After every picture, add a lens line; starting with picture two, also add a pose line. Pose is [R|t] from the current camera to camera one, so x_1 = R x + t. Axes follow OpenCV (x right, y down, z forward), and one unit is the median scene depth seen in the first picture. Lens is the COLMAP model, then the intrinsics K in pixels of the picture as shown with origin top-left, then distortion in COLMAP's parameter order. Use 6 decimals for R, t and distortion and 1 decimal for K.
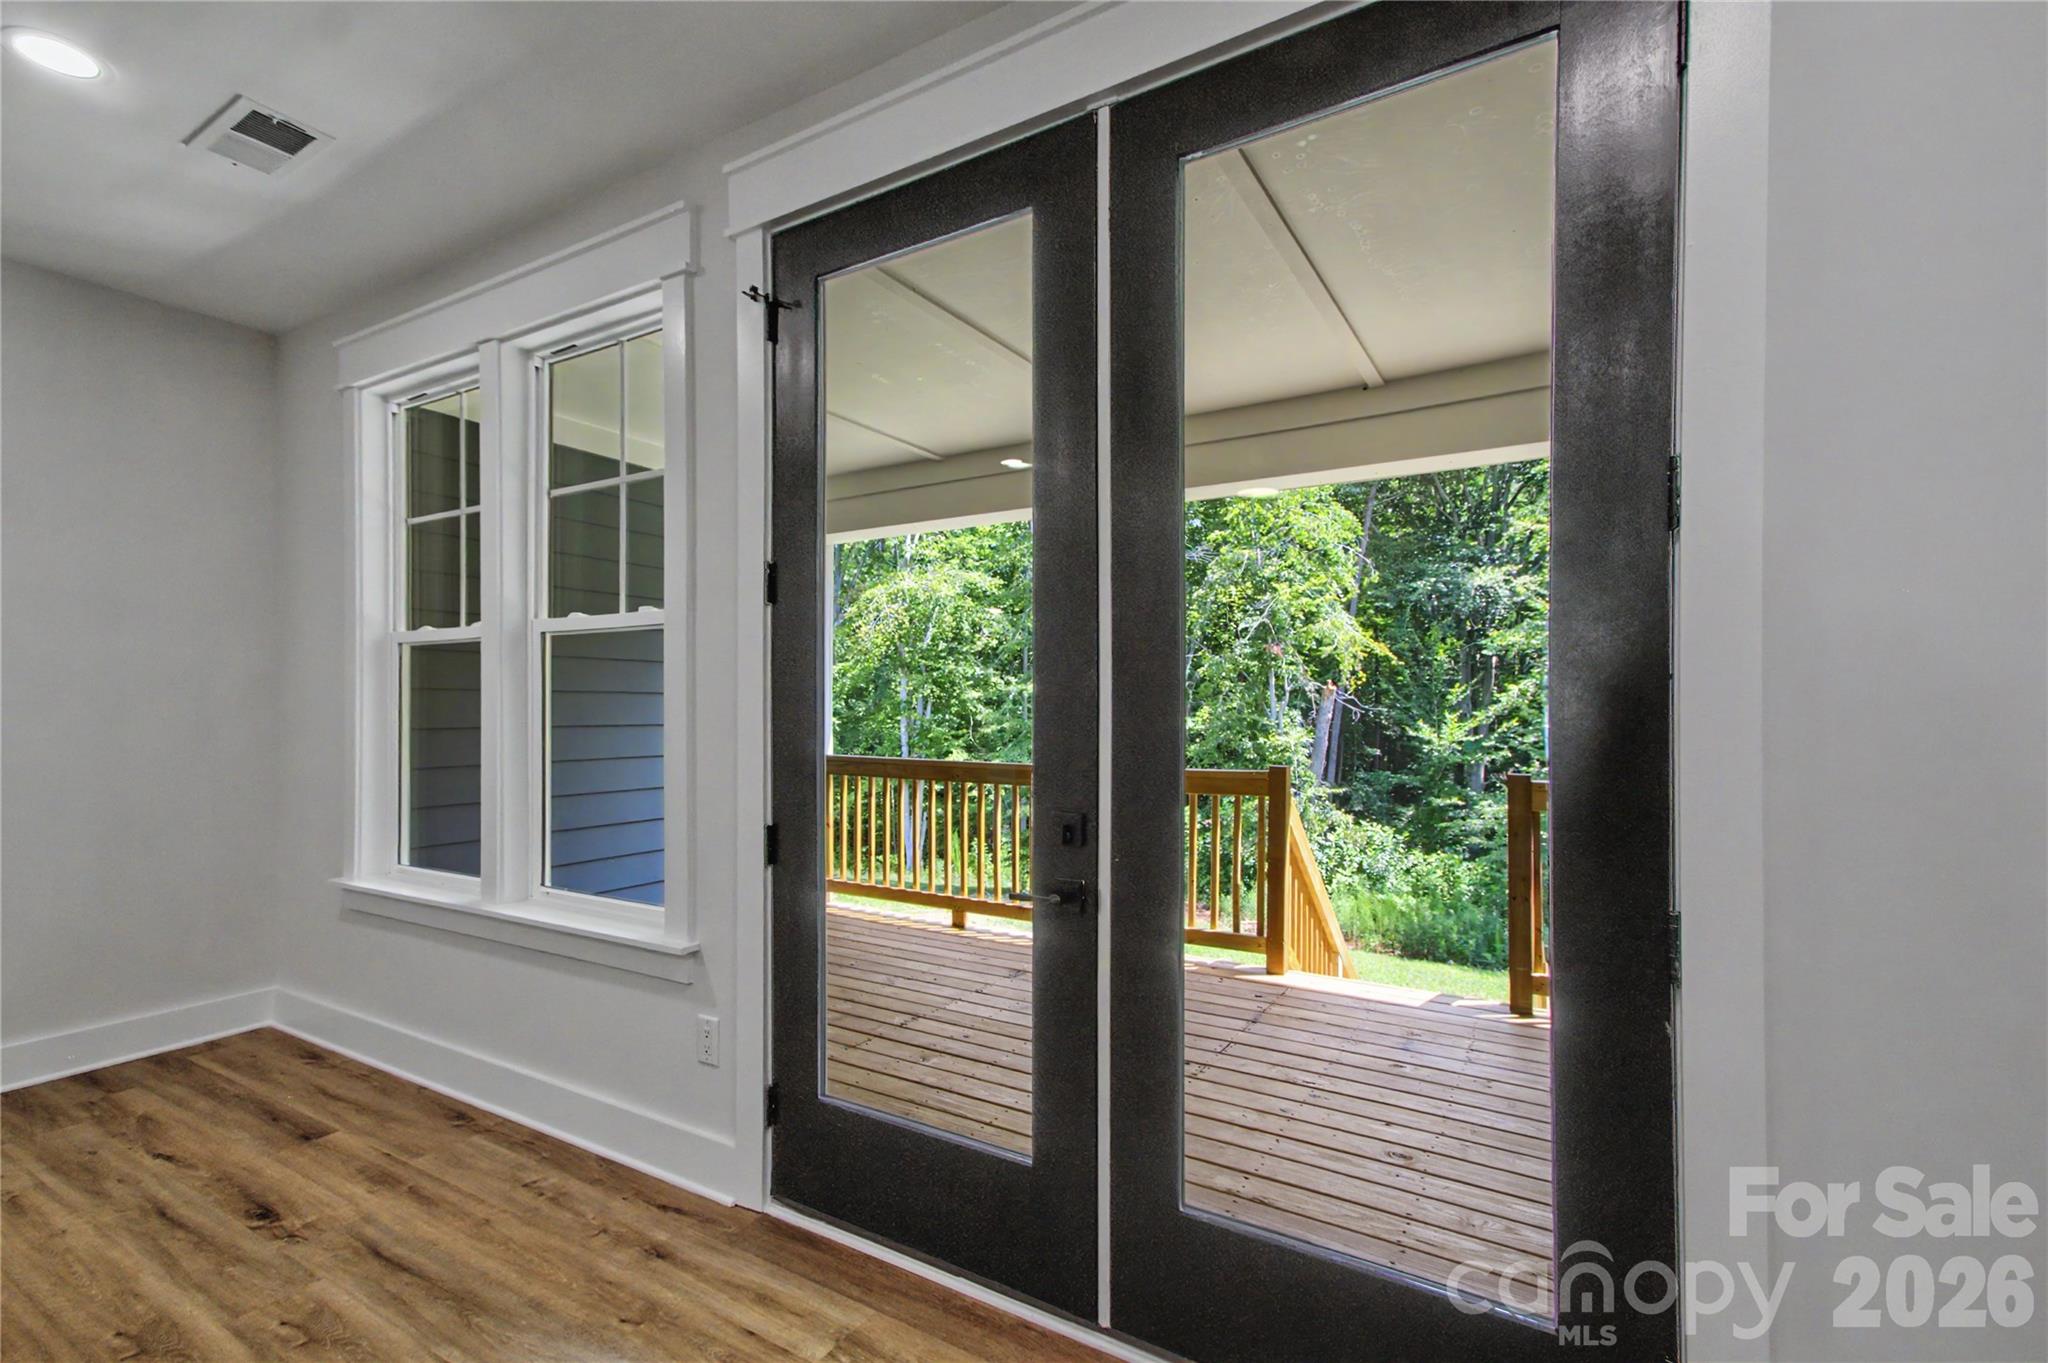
lens RADIAL K [[950.9, 0, 996.3], [0, 950.9, 721.6], [0, 0, 1]] dist [0.022009, 0.005994]
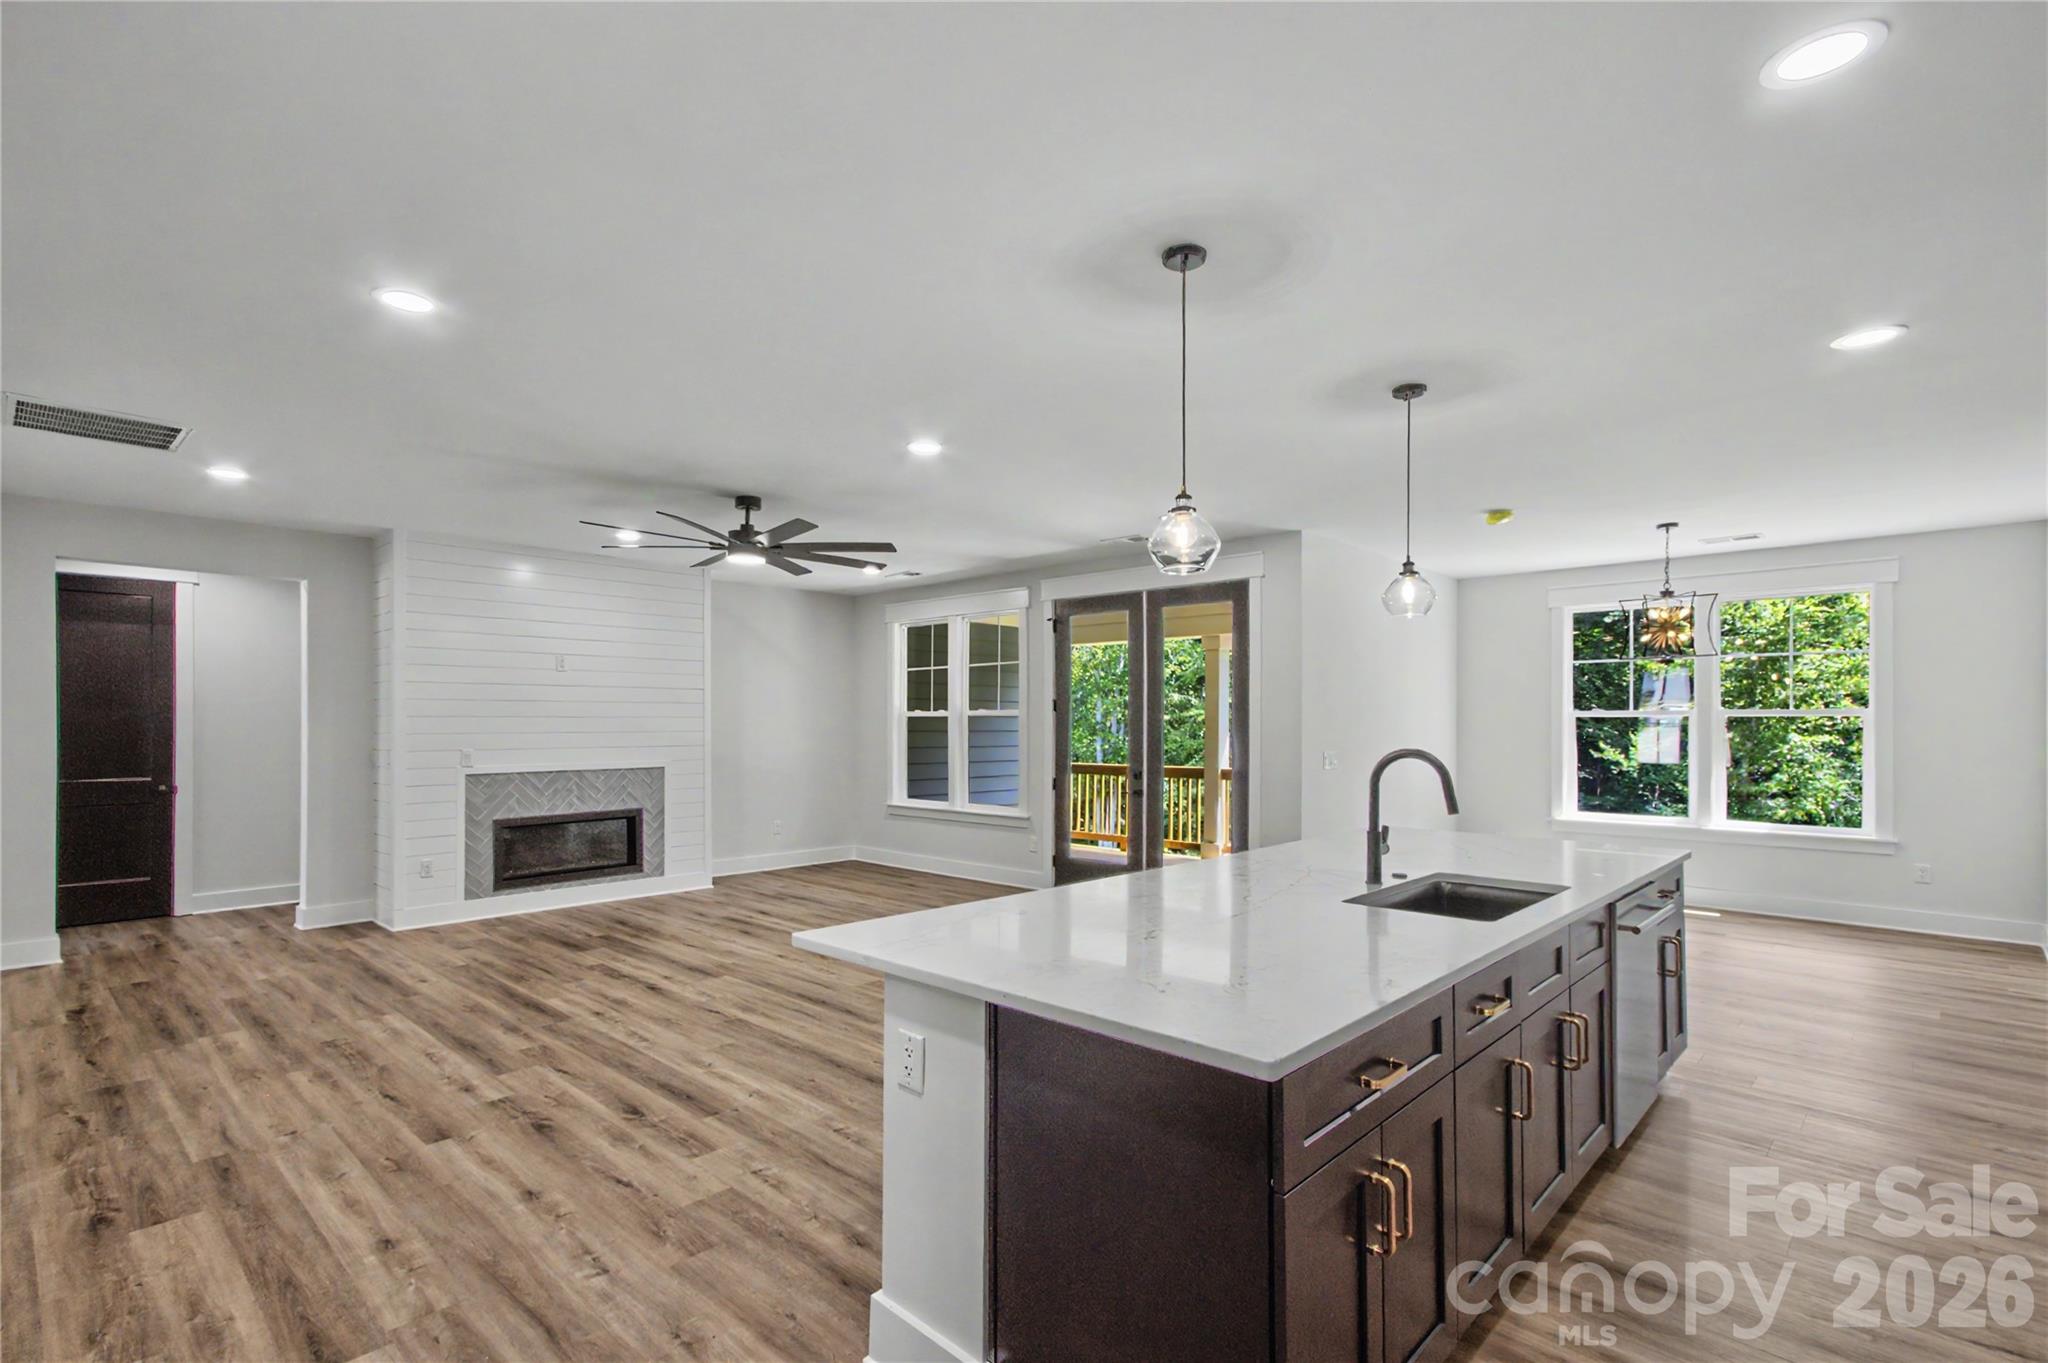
lens RADIAL K [[950.9, 0, 1004.9], [0, 950.9, 728.5], [0, 0, 1]] dist [0.022009, 0.005994]
pose [[0.979899, 0.003207, -0.199467, 0.215557], [-0.005320, 0.999935, -0.010058, -0.023475], [0.199422, 0.010917, 0.979853, -1.855175]]
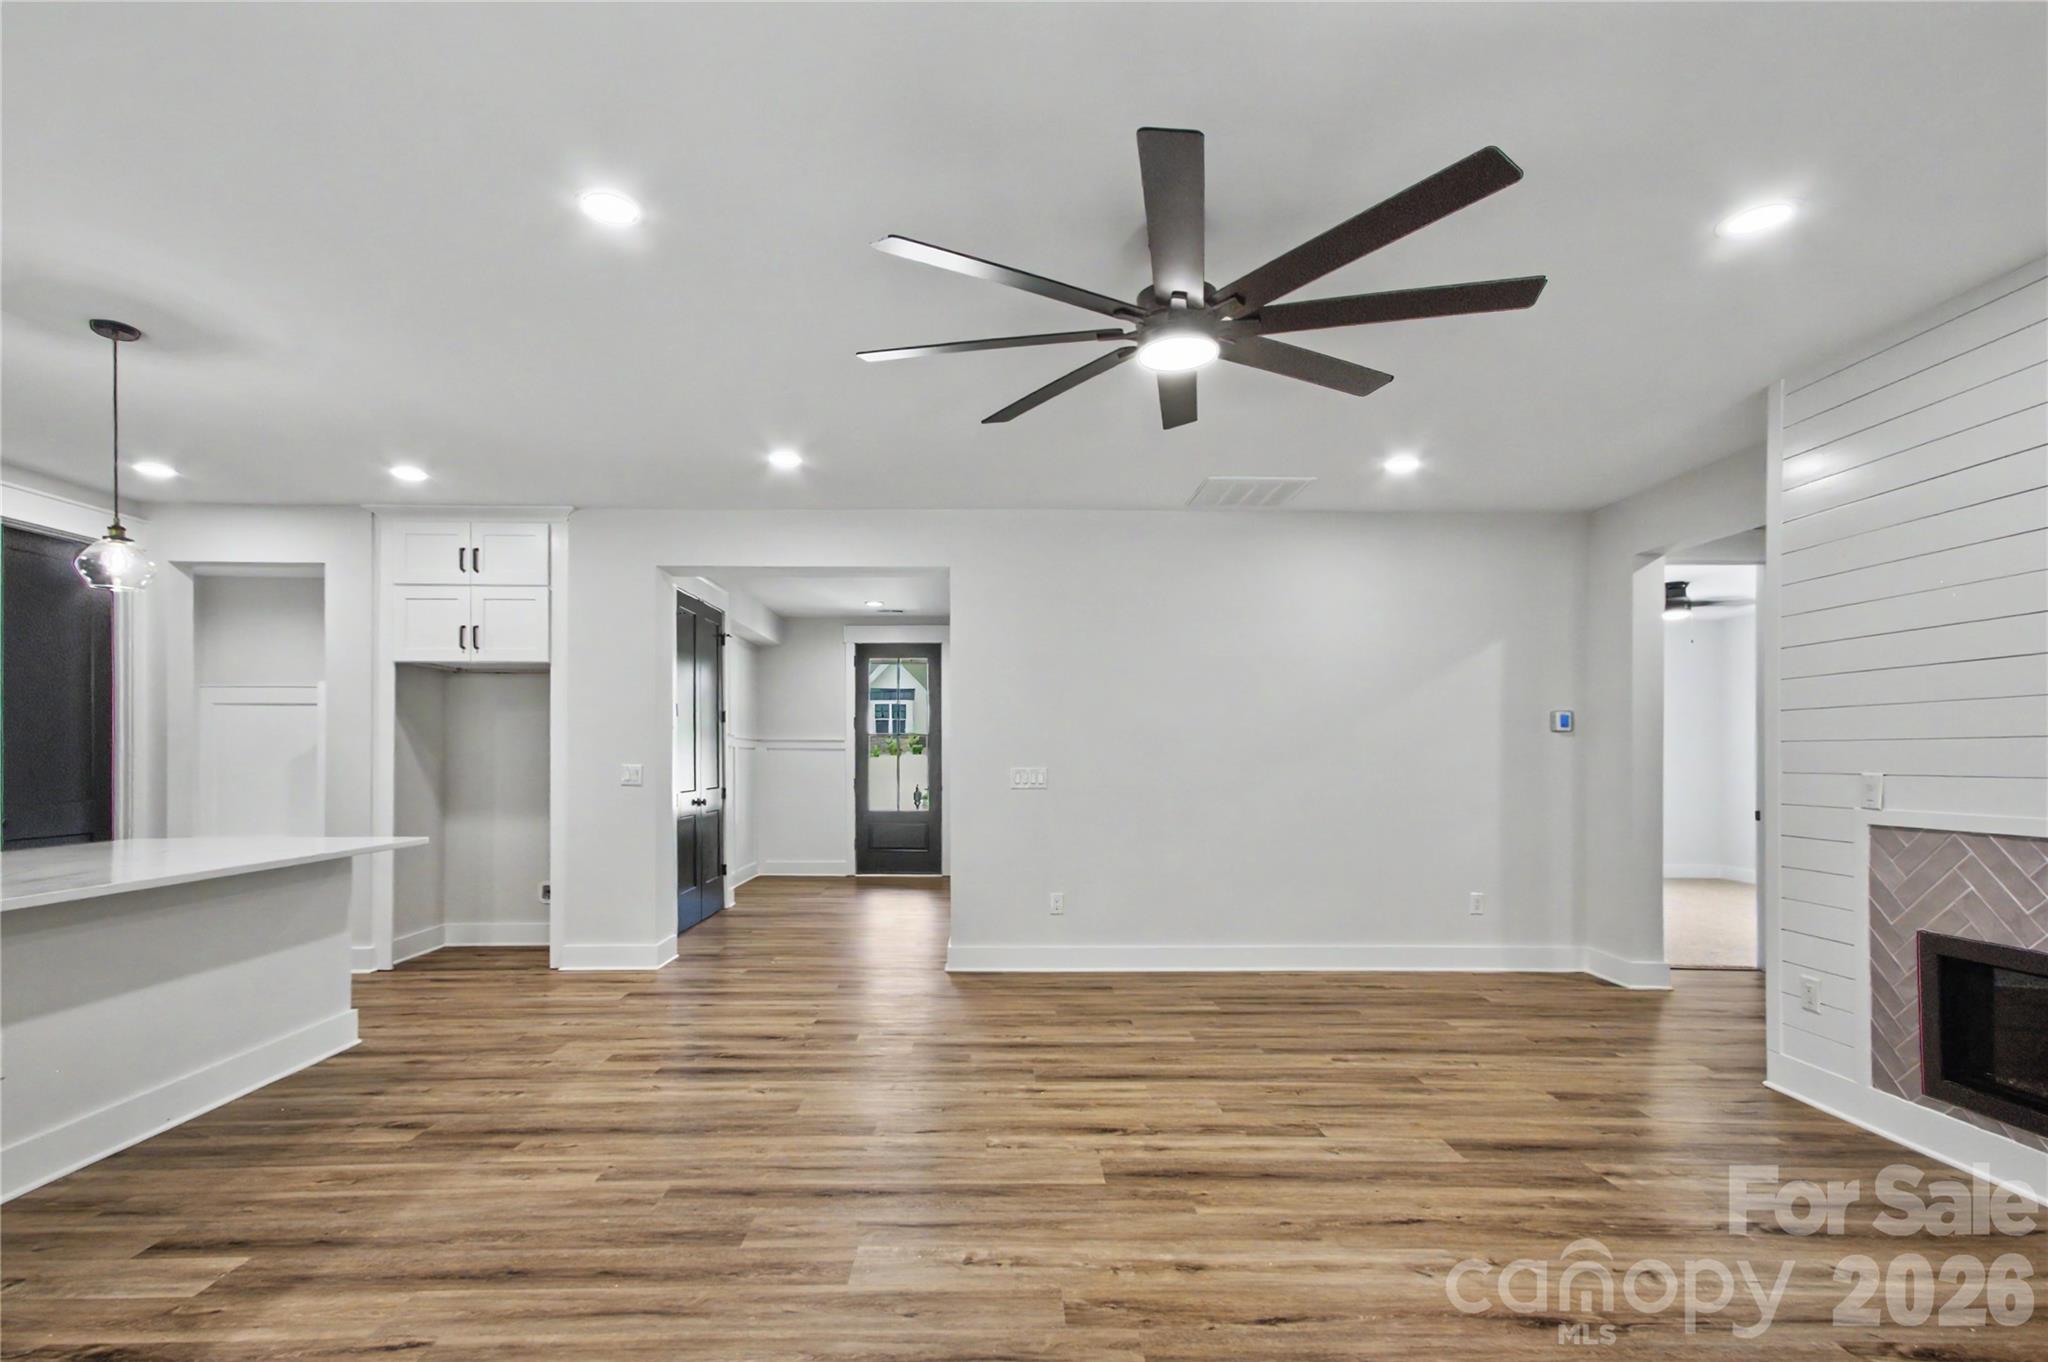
lens RADIAL K [[950.9, 0, 995.4], [0, 950.9, 755.9], [0, 0, 1]] dist [0.022009, 0.005994]
pose [[-0.847012, -0.001379, -0.531572, -0.048547], [-0.008174, 0.999912, 0.010431, -0.010653], [0.531511, 0.013180, -0.846949, 0.493824]]
